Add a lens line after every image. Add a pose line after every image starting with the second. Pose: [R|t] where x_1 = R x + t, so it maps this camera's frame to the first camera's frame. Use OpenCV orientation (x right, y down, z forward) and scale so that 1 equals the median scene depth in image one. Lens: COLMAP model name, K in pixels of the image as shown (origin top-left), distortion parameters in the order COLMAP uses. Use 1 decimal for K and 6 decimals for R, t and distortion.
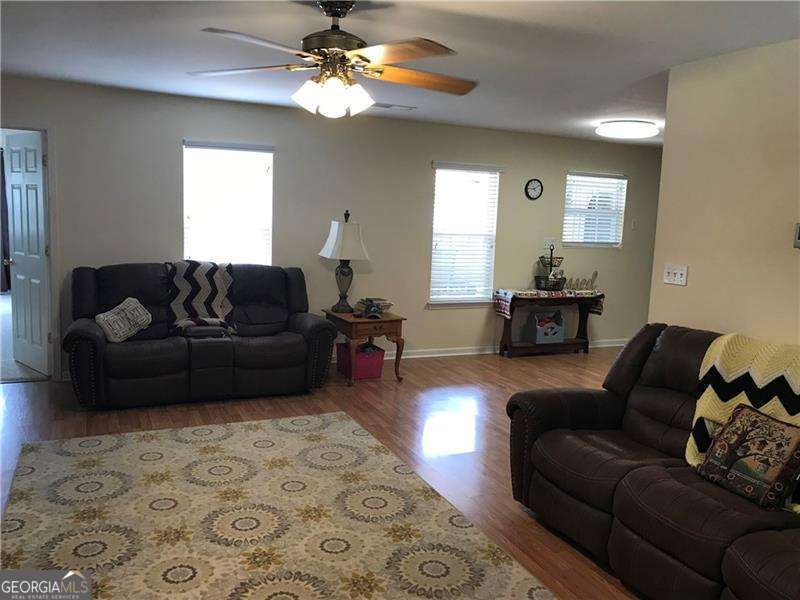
lens RADIAL K [[662.1, 0, 400.0], [0, 662.1, 300.0], [0, 0, 1]] dist [0.008550, -0.006845]
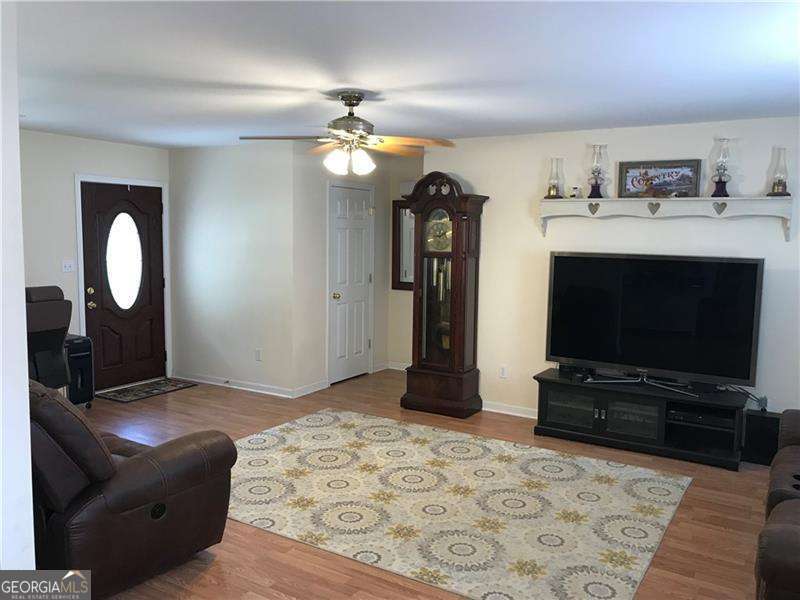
lens RADIAL K [[662.1, 0, 400.0], [0, 662.1, 300.0], [0, 0, 1]] dist [0.008550, -0.006845]
pose [[-0.833985, 0.004238, -0.551772, 0.414565], [-0.124370, 0.972795, 0.195453, -0.213442], [0.537589, 0.231629, -0.810769, 1.579690]]
